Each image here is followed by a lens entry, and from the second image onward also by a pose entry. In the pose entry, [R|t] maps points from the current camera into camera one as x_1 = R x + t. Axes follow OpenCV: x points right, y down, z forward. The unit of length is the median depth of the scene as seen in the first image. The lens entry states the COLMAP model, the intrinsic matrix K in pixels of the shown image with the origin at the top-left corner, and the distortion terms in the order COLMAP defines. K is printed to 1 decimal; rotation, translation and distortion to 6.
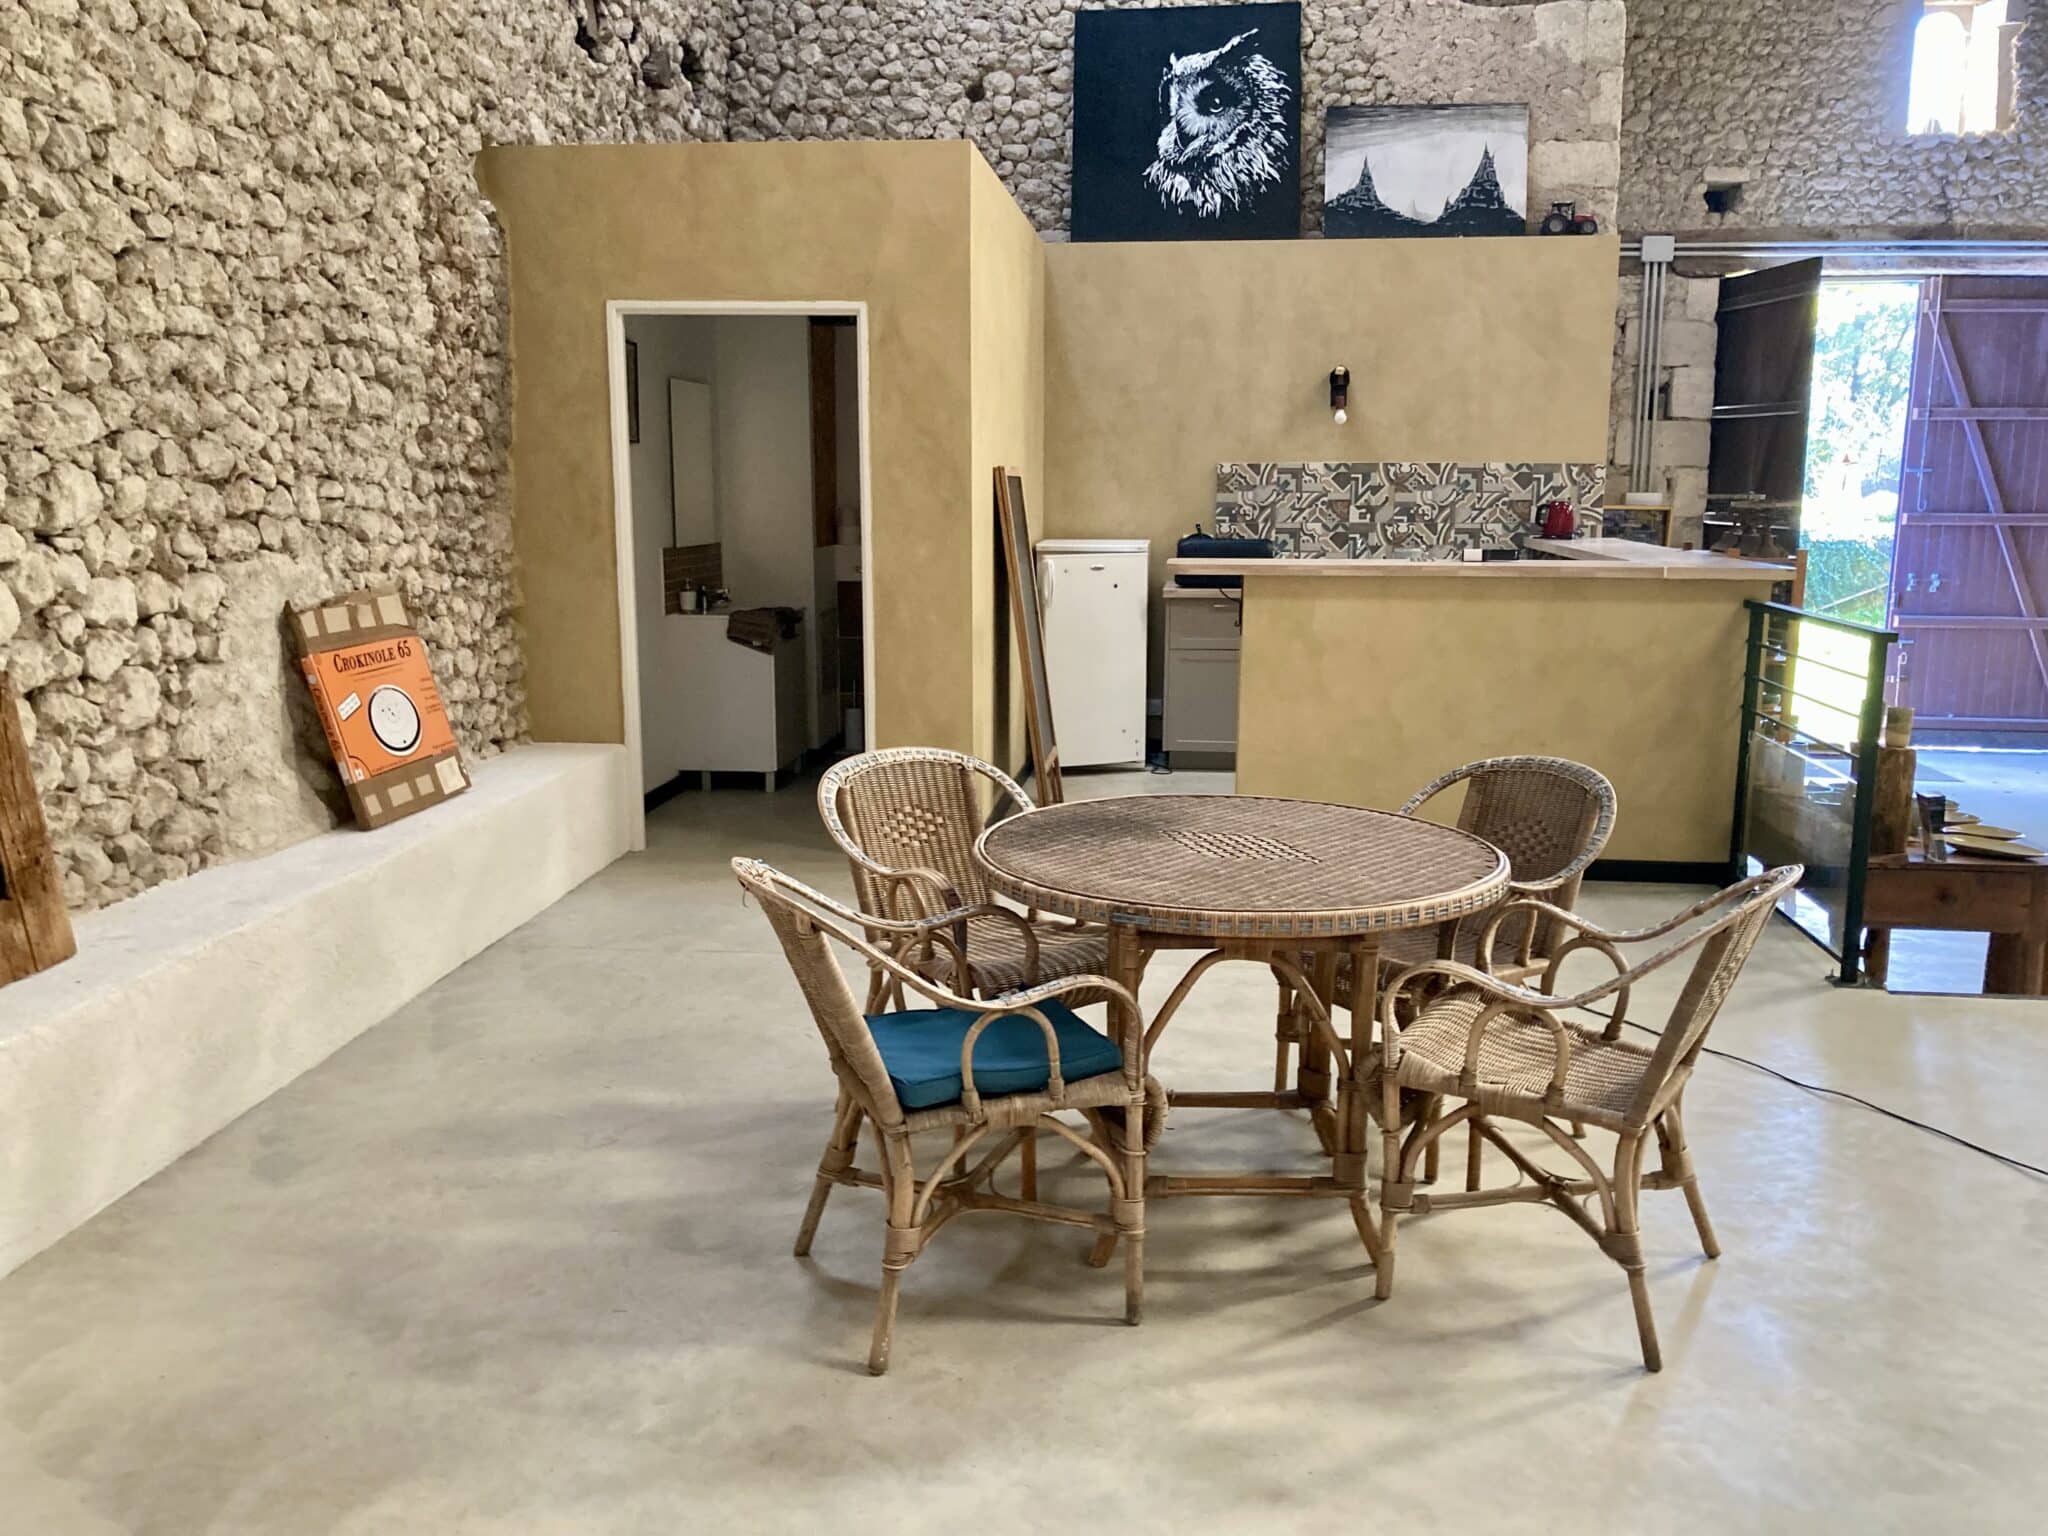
lens RADIAL K [[1740.9, 0, 1086.9], [0, 1740.9, 801.0], [0, 0, 1]] dist [0.034659, 0.009370]
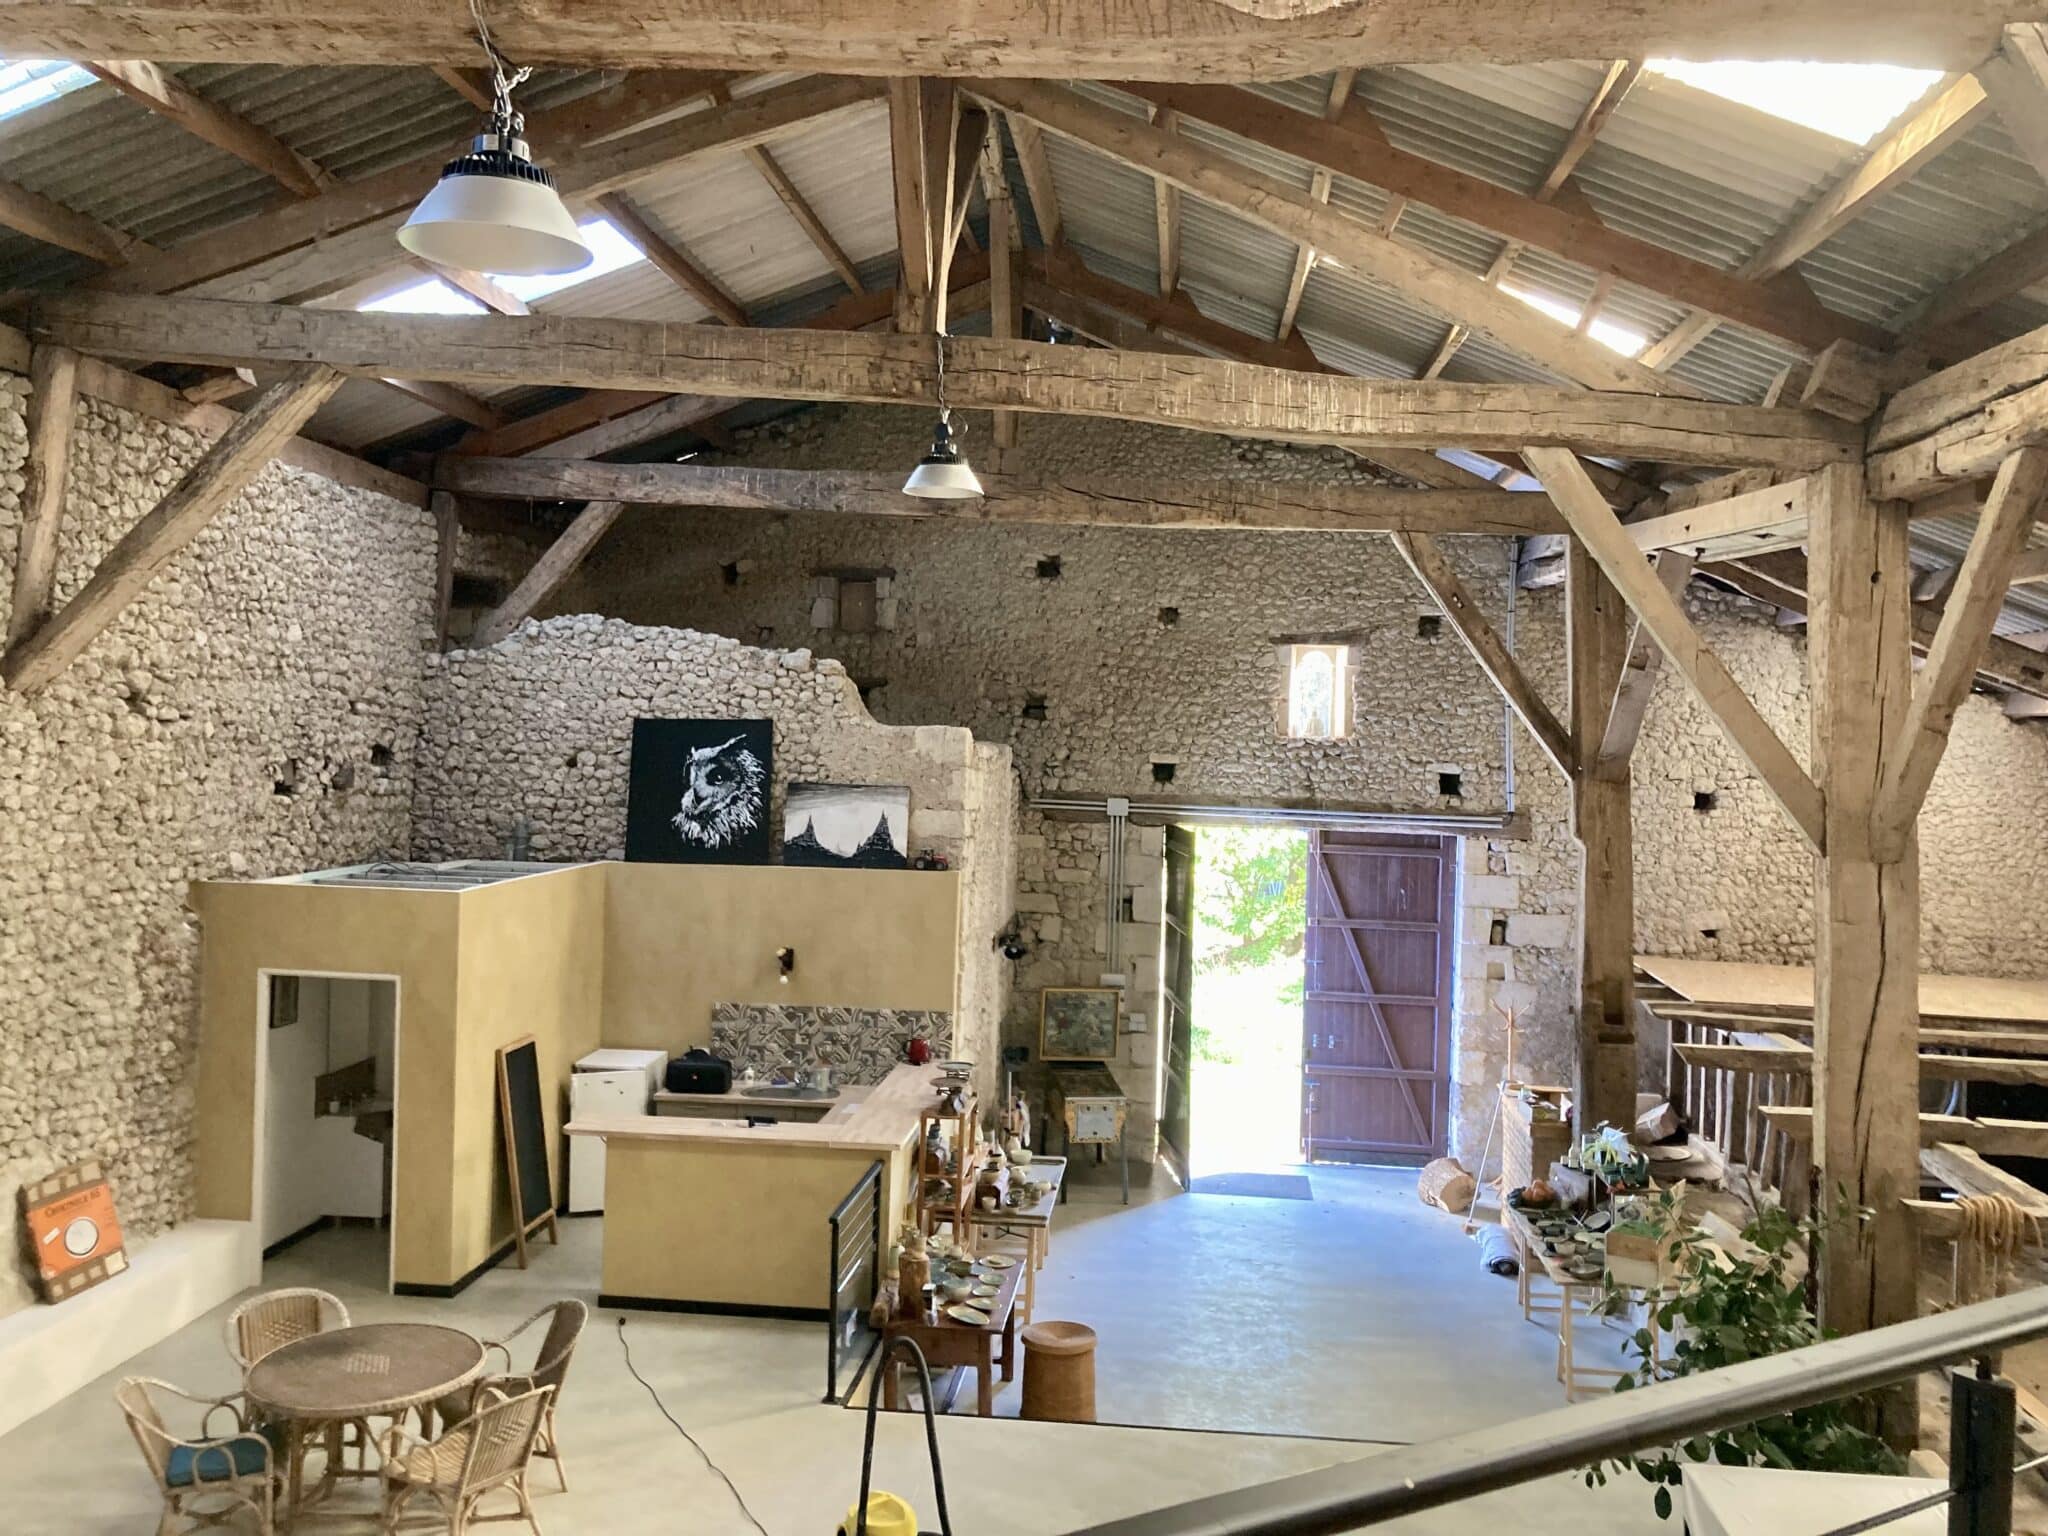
lens RADIAL K [[1740.9, 0, 1086.9], [0, 1740.9, 801.0], [0, 0, 1]] dist [0.034659, 0.009370]
pose [[0.999632, 0.020938, 0.017264, 0.380451], [-0.018158, 0.988840, -0.147868, -0.149509], [-0.020168, 0.147500, 0.988856, -0.569464]]
